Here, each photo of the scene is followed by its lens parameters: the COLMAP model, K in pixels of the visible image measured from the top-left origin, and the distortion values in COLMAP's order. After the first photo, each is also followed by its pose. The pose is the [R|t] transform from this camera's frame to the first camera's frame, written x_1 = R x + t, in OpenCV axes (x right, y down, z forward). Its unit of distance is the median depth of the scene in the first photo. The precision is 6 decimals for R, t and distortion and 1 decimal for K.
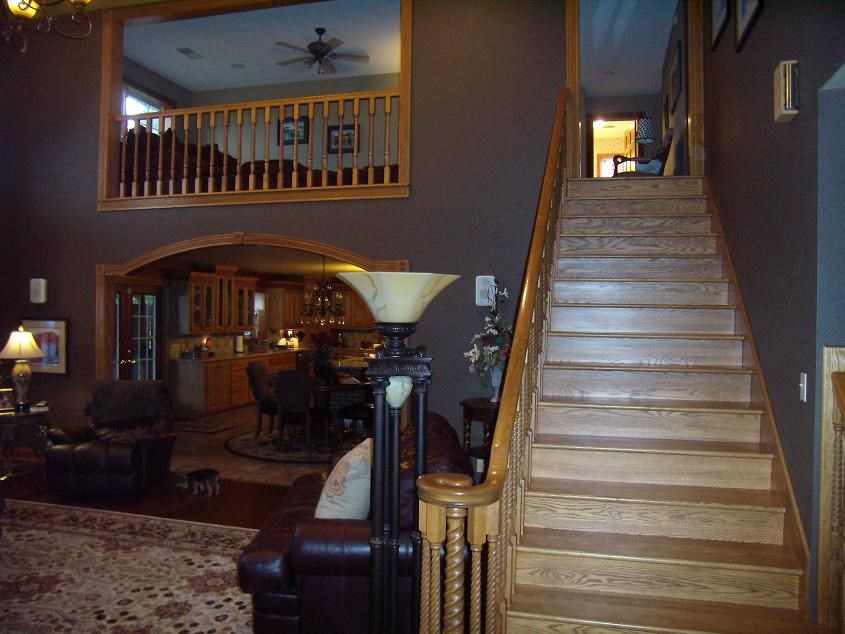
lens RADIAL K [[687.1, 0, 422.5], [0, 687.1, 317.0], [0, 0, 1]] dist [-0.186971, 0.190201]
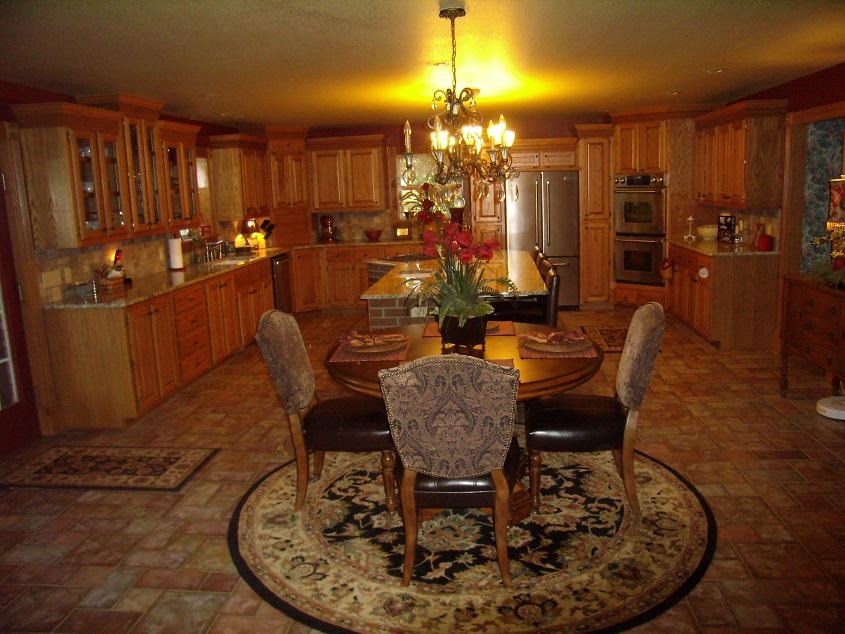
lens RADIAL K [[687.1, 0, 422.5], [0, 687.1, 317.0], [0, 0, 1]] dist [-0.186971, 0.190201]
pose [[0.985850, -0.080190, 0.147203, -0.176725], [0.052465, 0.981640, 0.183386, 0.002039], [-0.159206, -0.173068, 0.971957, 0.492624]]
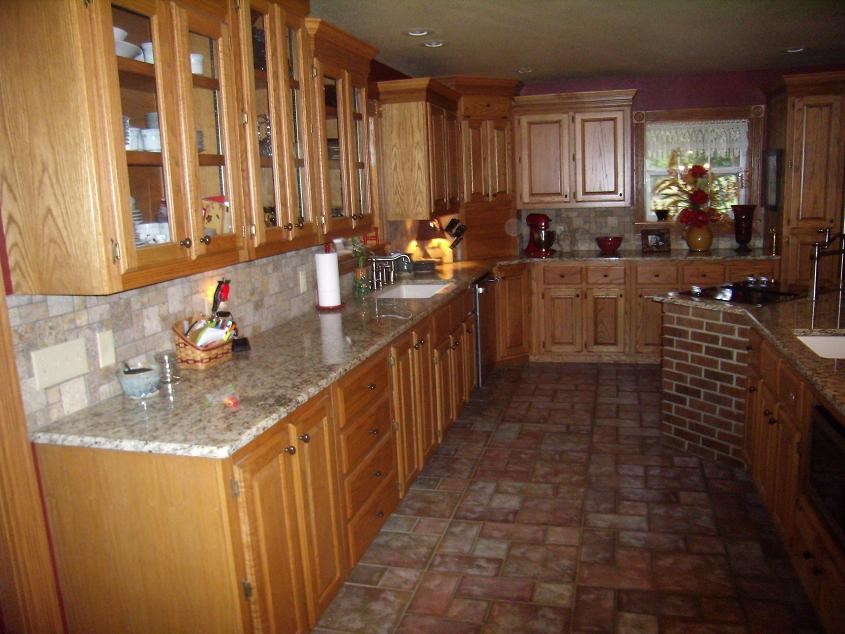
lens RADIAL K [[687.1, 0, 422.5], [0, 687.1, 317.0], [0, 0, 1]] dist [-0.186971, 0.190201]
pose [[0.998295, -0.055614, -0.017740, -0.246797], [0.057888, 0.982312, 0.178080, 0.005522], [0.007523, -0.178804, 0.983856, 0.774192]]
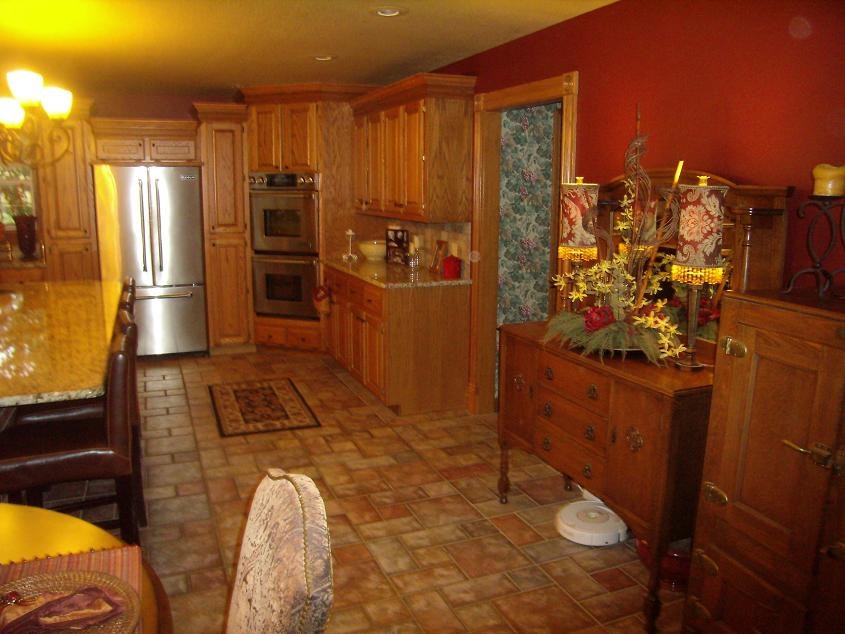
lens RADIAL K [[687.1, 0, 422.5], [0, 687.1, 317.0], [0, 0, 1]] dist [-0.186971, 0.190201]
pose [[0.792990, -0.120537, 0.597191, -0.080245], [0.005899, 0.981705, 0.190315, 0.006485], [-0.609206, -0.147395, 0.779194, 0.669597]]
